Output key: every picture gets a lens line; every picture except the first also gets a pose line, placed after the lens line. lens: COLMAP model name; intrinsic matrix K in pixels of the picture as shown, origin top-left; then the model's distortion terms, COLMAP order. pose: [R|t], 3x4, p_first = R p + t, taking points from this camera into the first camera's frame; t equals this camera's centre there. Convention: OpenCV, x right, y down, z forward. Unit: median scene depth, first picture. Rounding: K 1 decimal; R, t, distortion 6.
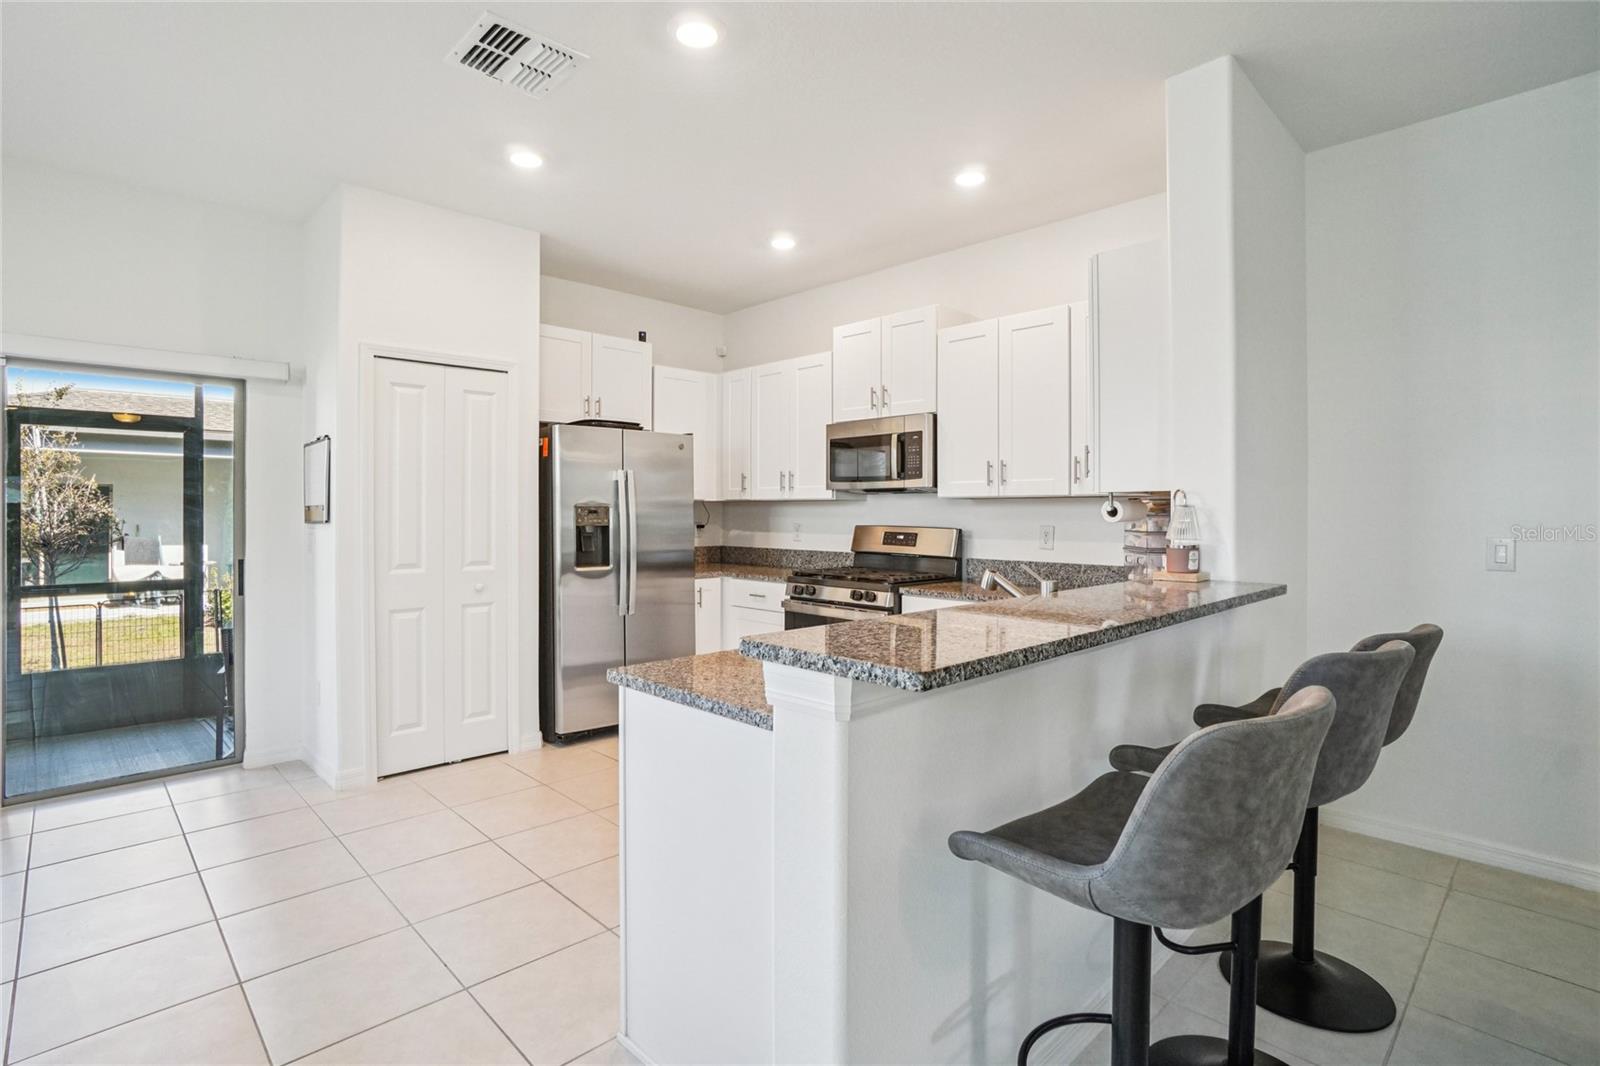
lens RADIAL K [[774.8, 0, 787.5], [0, 774.8, 510.0], [0, 0, 1]] dist [-0.025300, 0.000895]
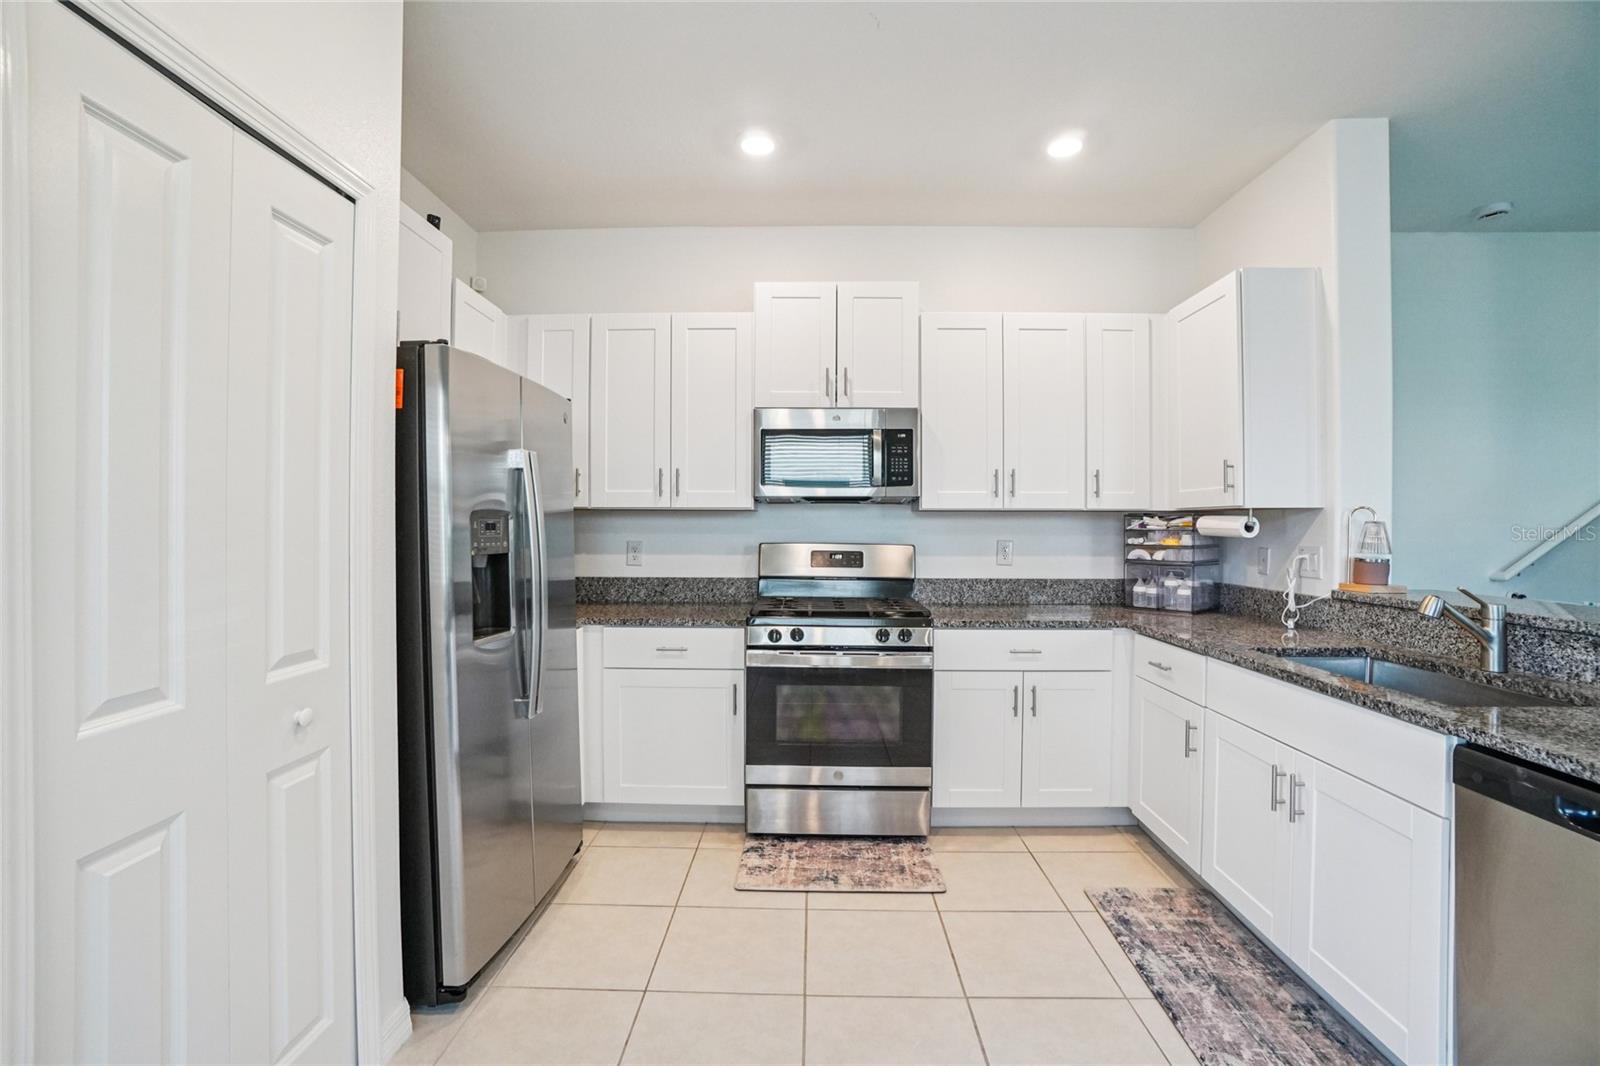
lens RADIAL K [[707.9, 0, 798.8], [0, 707.9, 524.8], [0, 0, 1]] dist [-0.048051, 0.015067]
pose [[0.709859, -0.000333, 0.704343, -0.432852], [-0.003925, 0.999982, 0.004428, -0.001842], [-0.704333, -0.005908, 0.709846, 0.525942]]
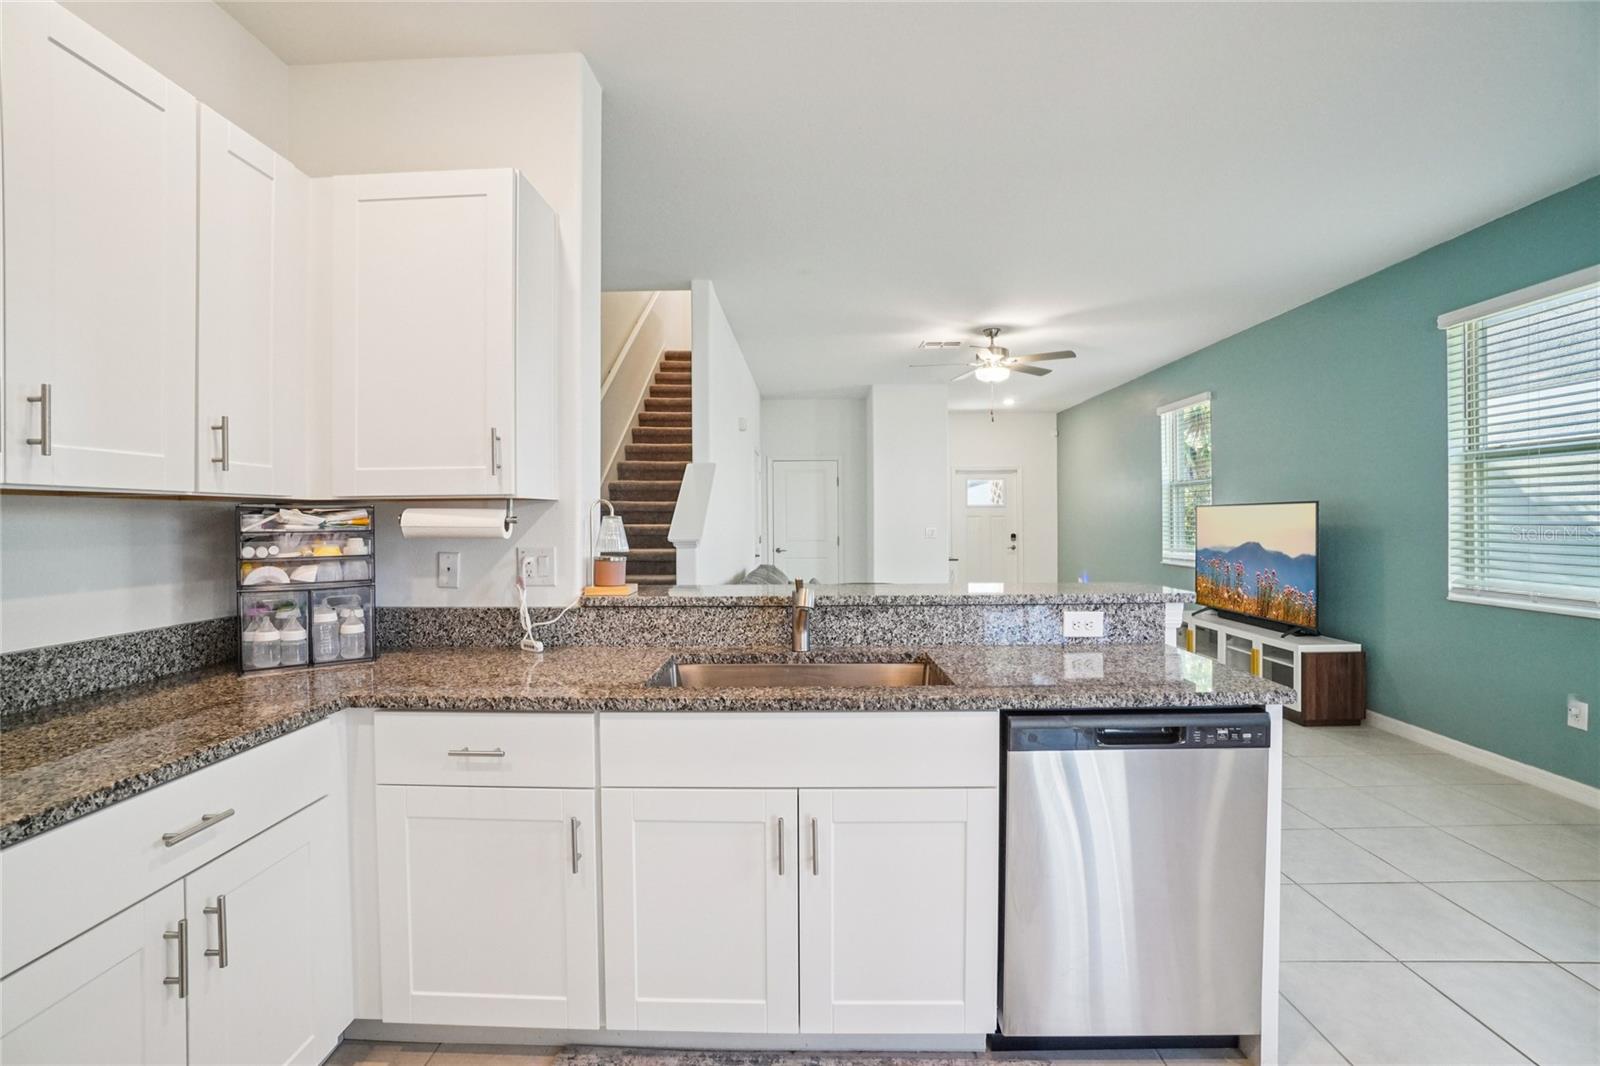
lens RADIAL K [[707.9, 0, 790.9], [0, 707.9, 517.5], [0, 0, 1]] dist [-0.048051, 0.015067]
pose [[-0.701518, 0.005380, 0.712632, -0.168707], [0.003718, 0.999986, -0.003890, -0.000688], [-0.712643, -0.000079, -0.701527, 0.871181]]
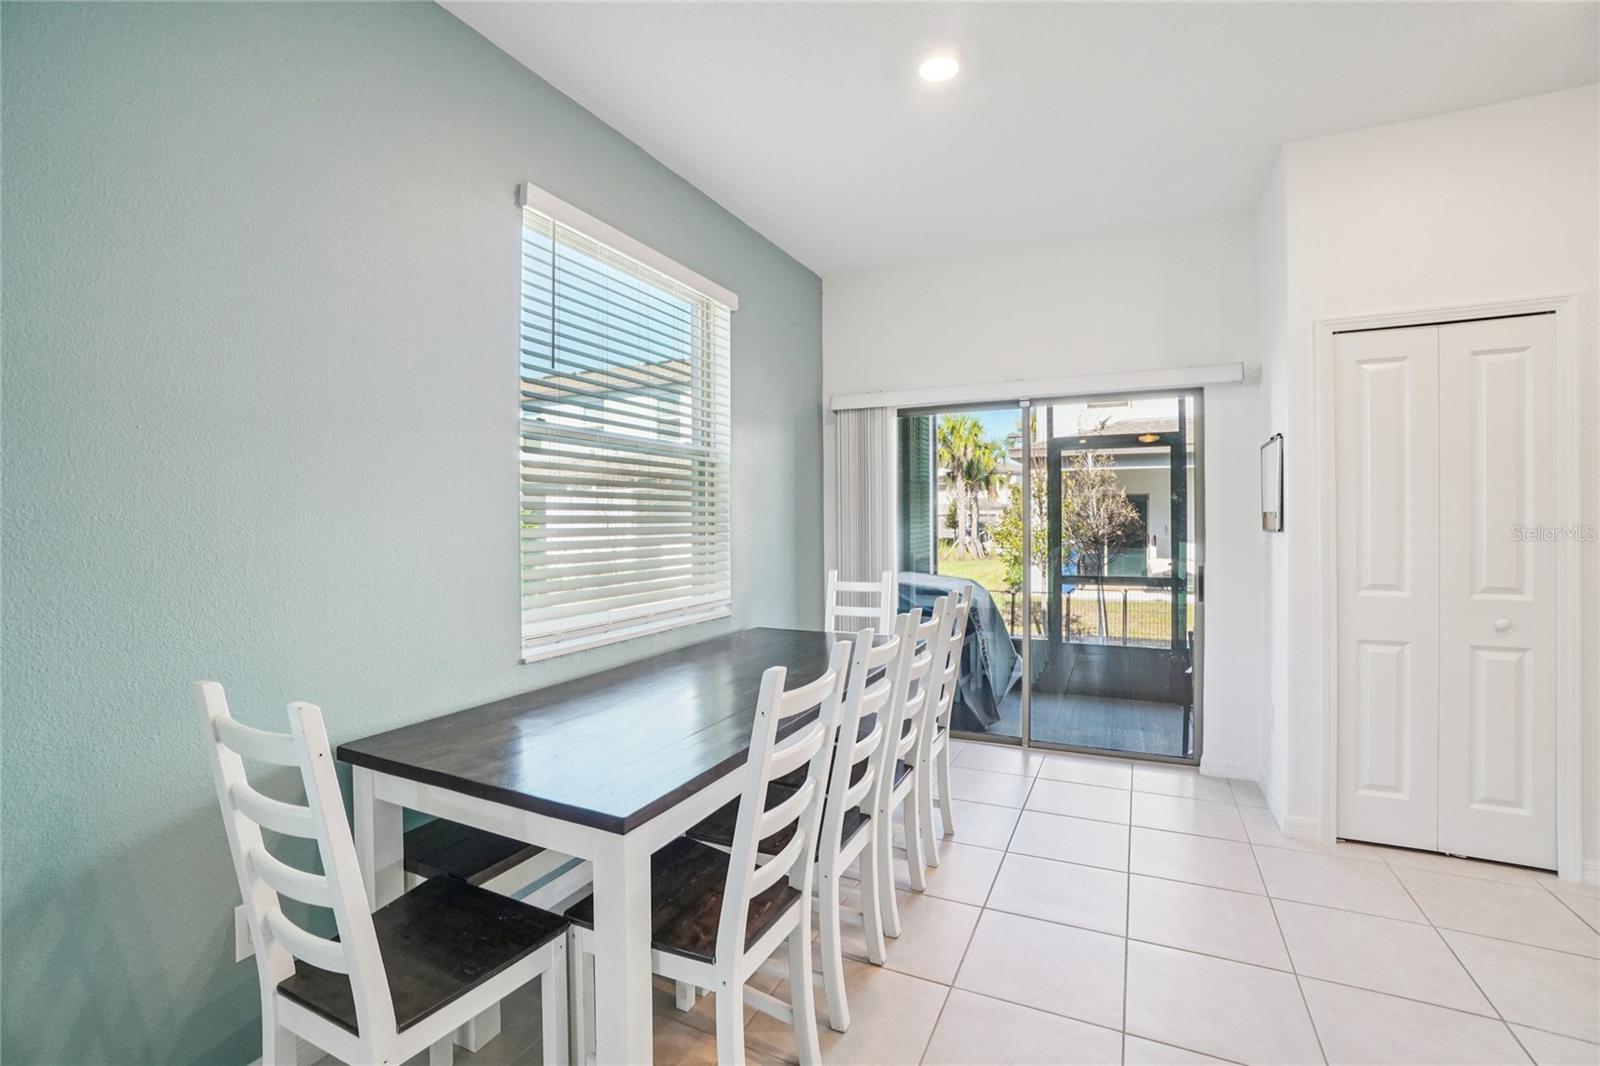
lens RADIAL K [[707.9, 0, 793.6], [0, 707.9, 519.1], [0, 0, 1]] dist [-0.048051, 0.015067]
pose [[0.346202, 0.000091, -0.938160, -0.032418], [0.010403, 0.999938, 0.003936, -0.005751], [0.938102, -0.011123, 0.346180, 0.158793]]
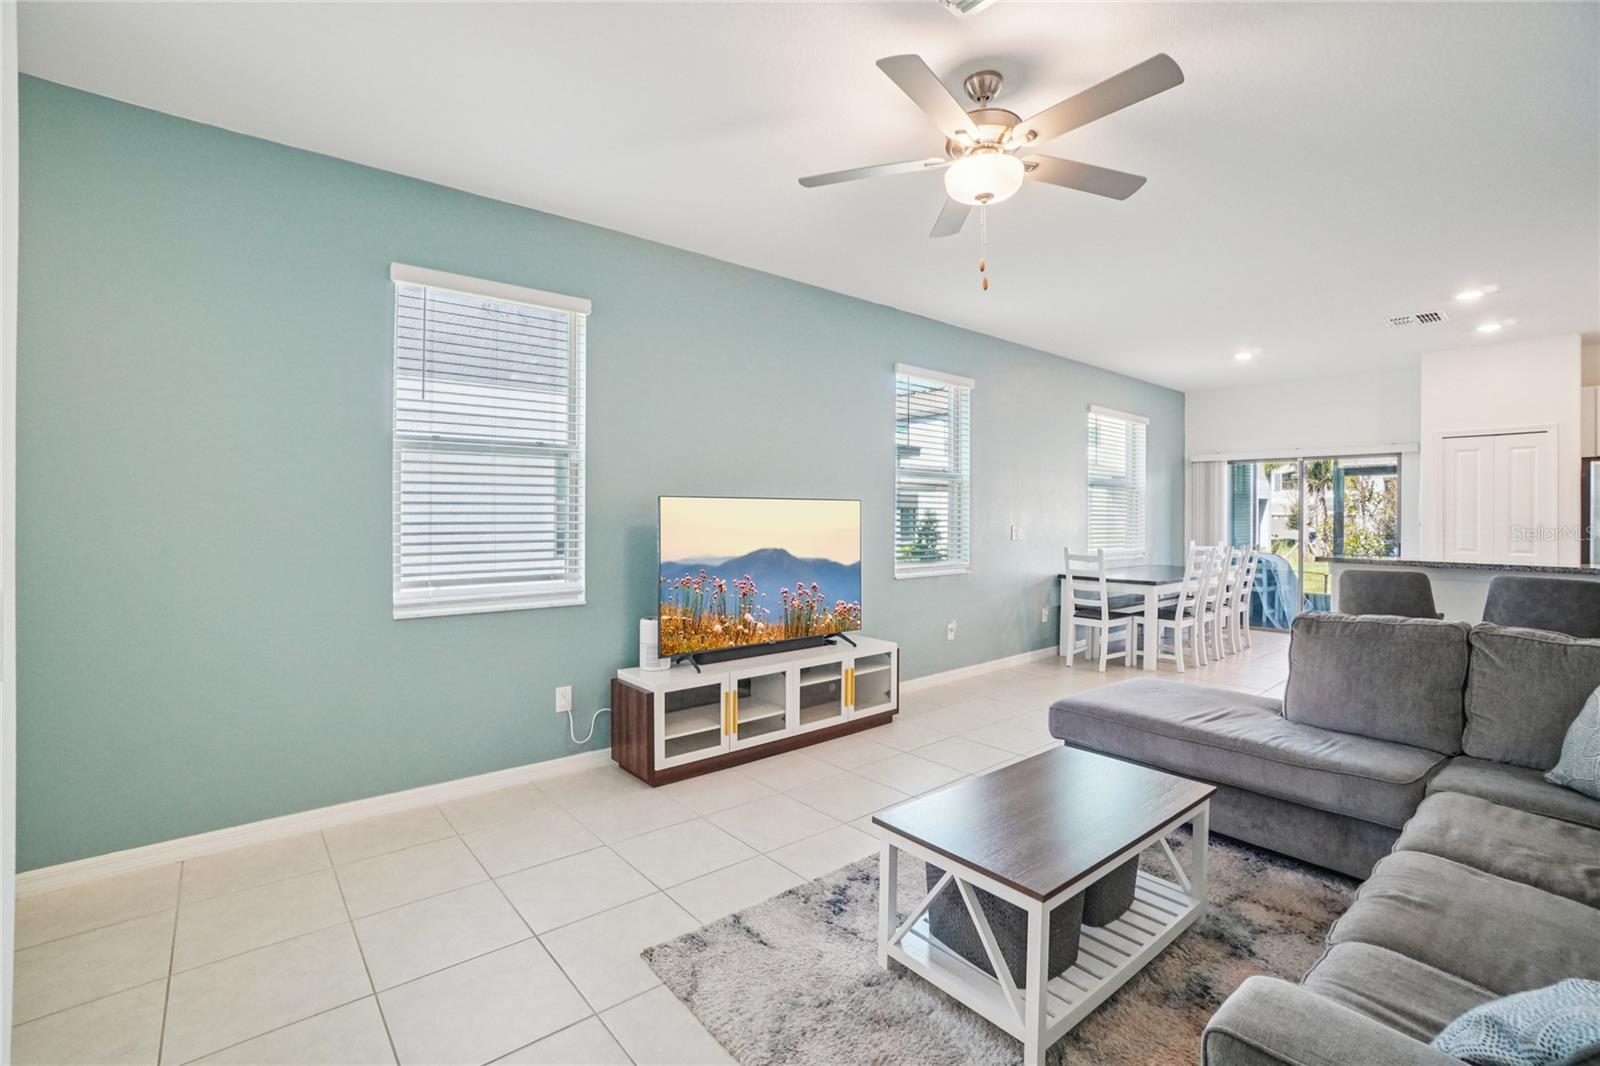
lens RADIAL K [[707.9, 0, 797.2], [0, 707.9, 519.0], [0, 0, 1]] dist [-0.048051, 0.015067]
pose [[-0.059203, 0.007129, -0.998221, 1.056468], [-0.002908, 0.999969, 0.007314, -0.005569], [0.998242, 0.003336, -0.059180, -0.421572]]
